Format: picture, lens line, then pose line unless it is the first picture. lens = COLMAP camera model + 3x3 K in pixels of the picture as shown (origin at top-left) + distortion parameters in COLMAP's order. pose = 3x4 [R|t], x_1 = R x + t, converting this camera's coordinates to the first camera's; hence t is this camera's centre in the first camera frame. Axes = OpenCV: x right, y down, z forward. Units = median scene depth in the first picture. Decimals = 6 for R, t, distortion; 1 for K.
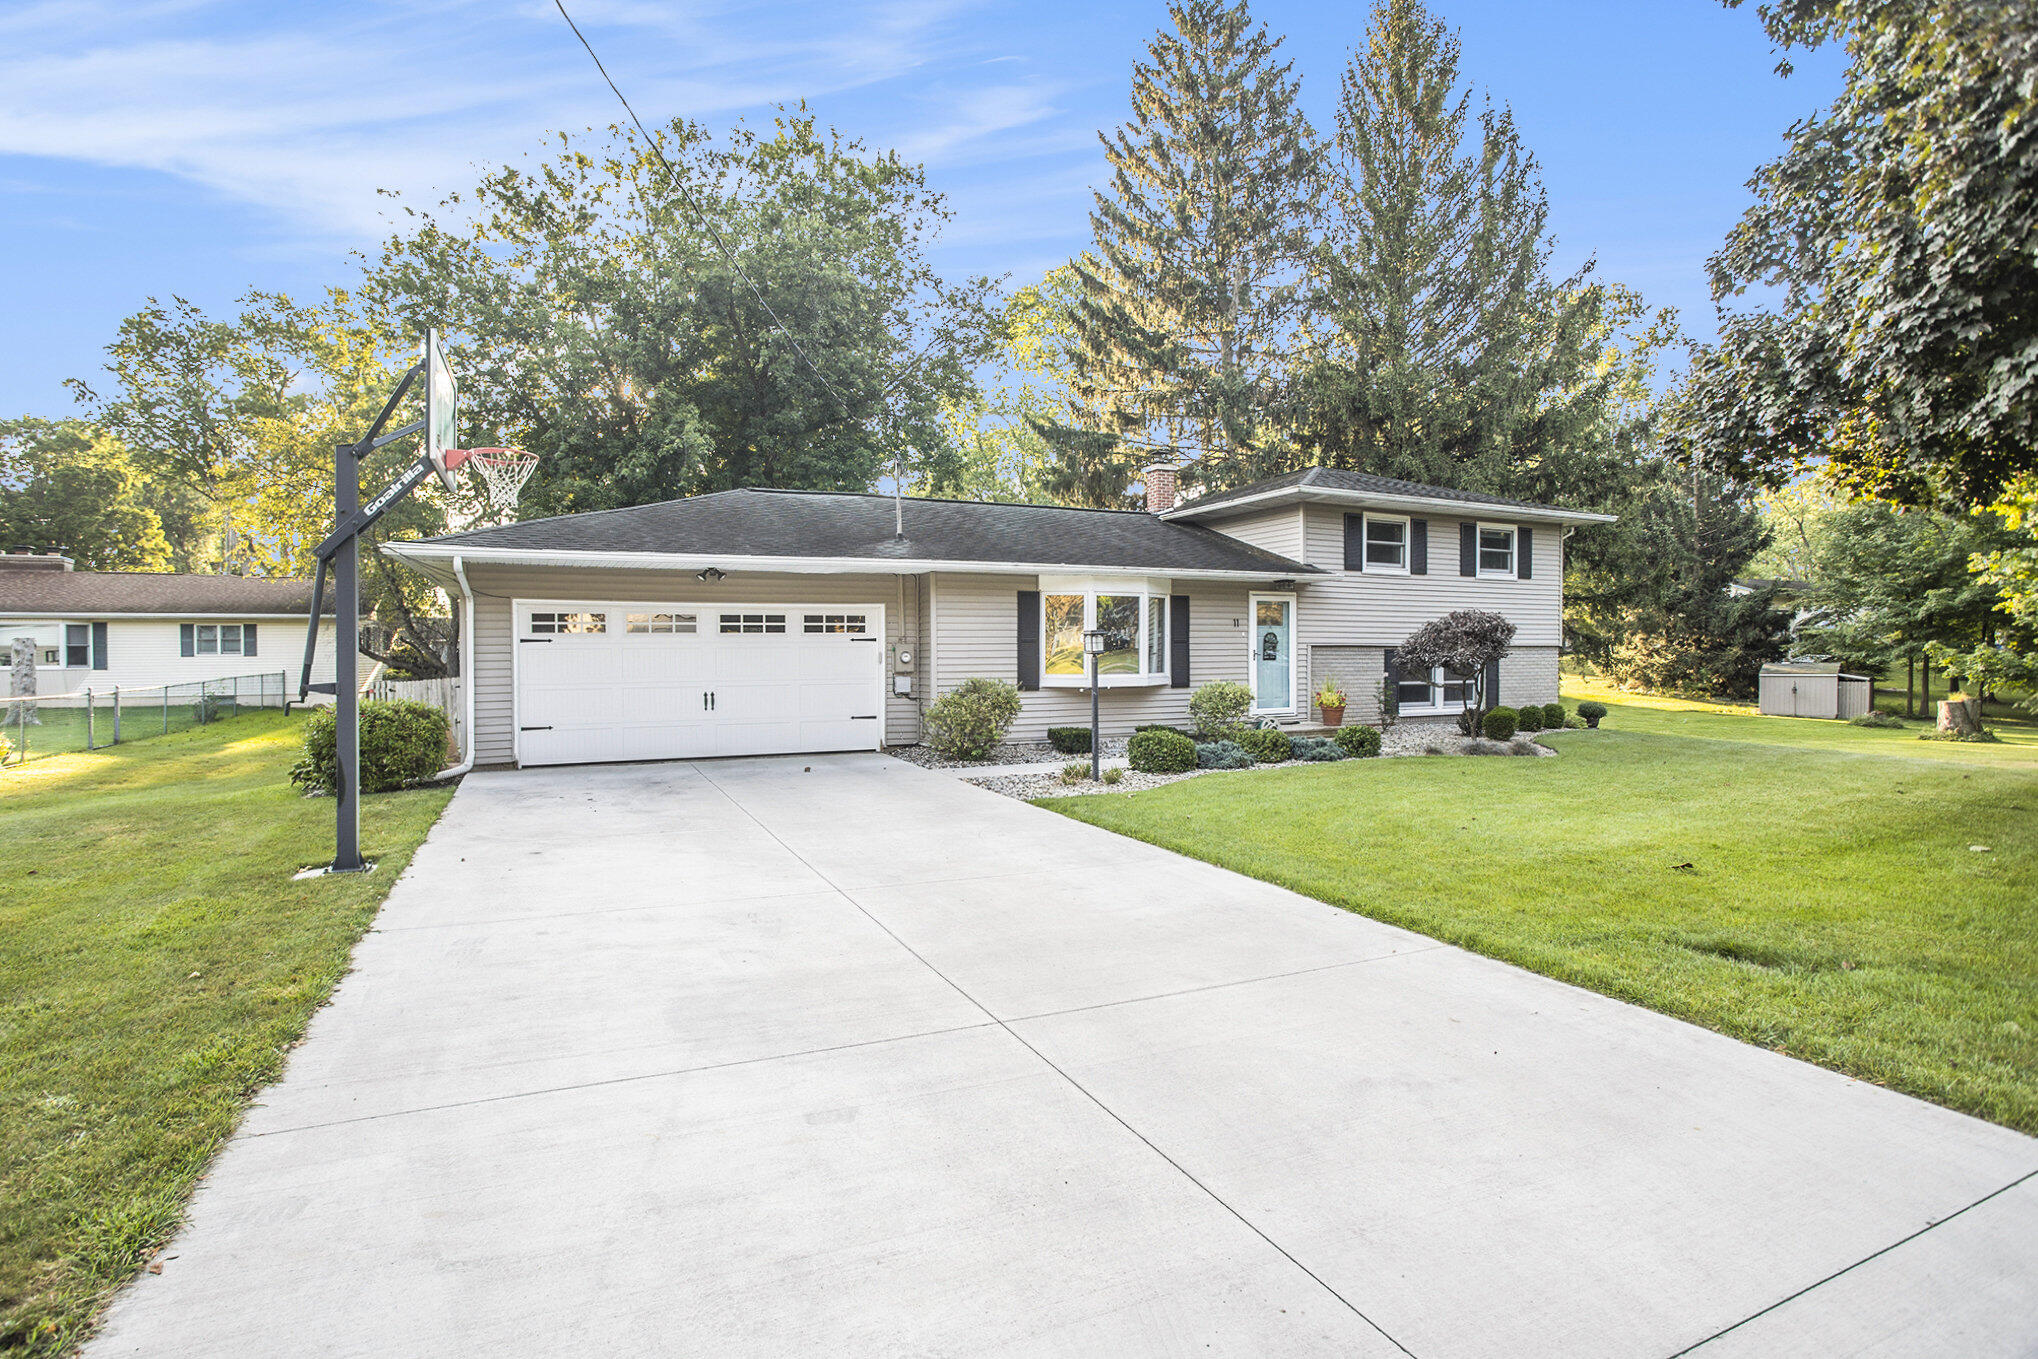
lens RADIAL K [[1010.9, 0, 1036.8], [0, 1010.9, 681.8], [0, 0, 1]] dist [-0.042759, 0.011966]
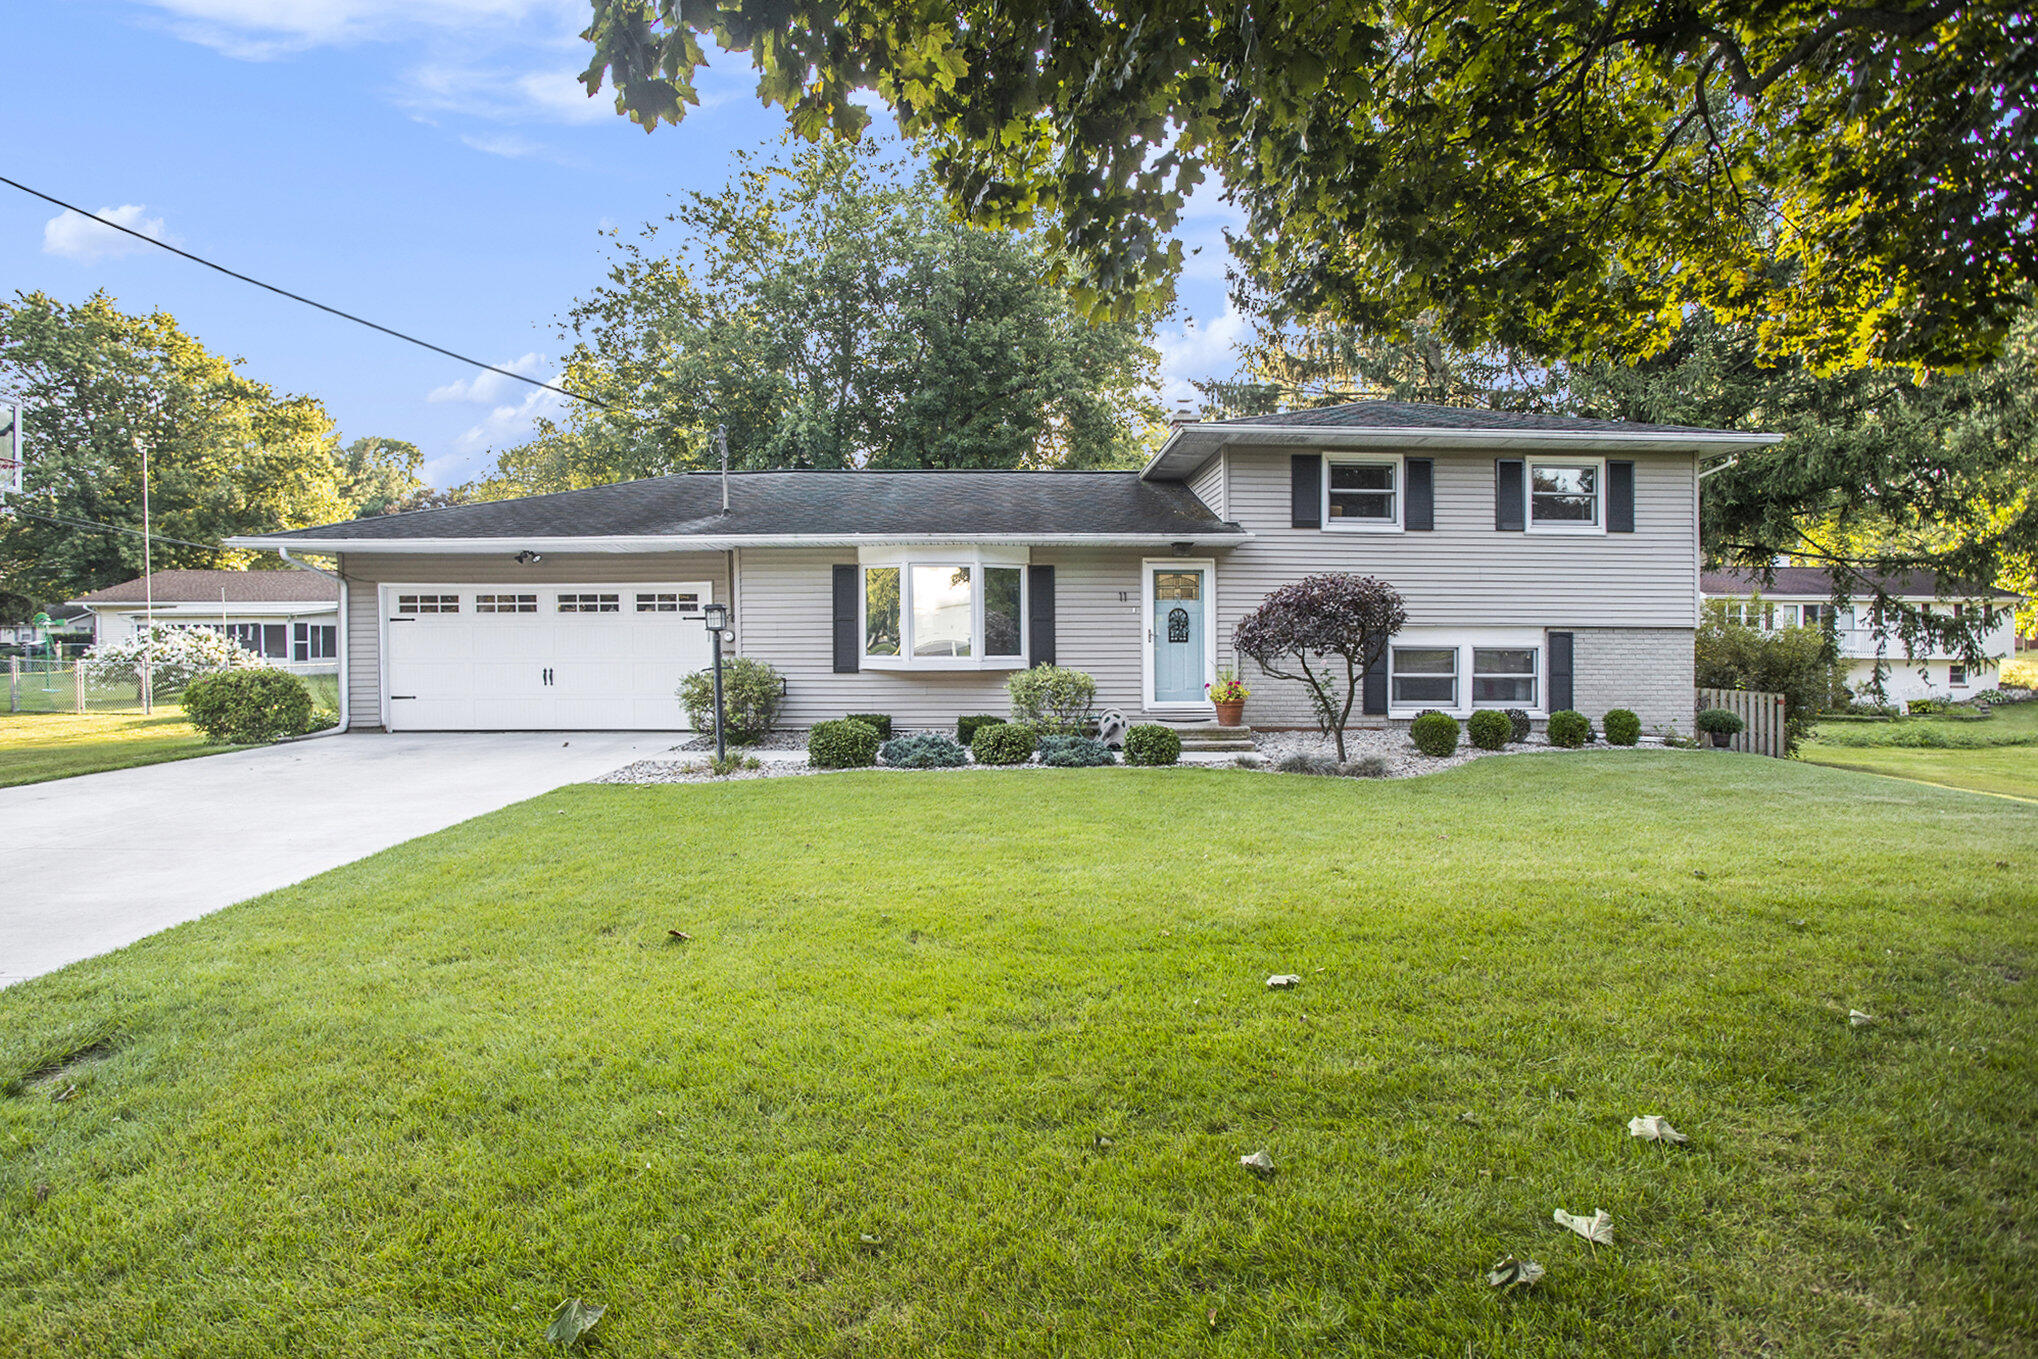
lens RADIAL K [[1010.9, 0, 1020.6], [0, 1010.9, 675.1], [0, 0, 1]] dist [-0.042759, 0.011966]
pose [[0.909952, 0.020679, -0.414198, 0.524271], [-0.015292, 0.999750, 0.016317, -0.006817], [0.414432, -0.008514, 0.910041, 0.231371]]
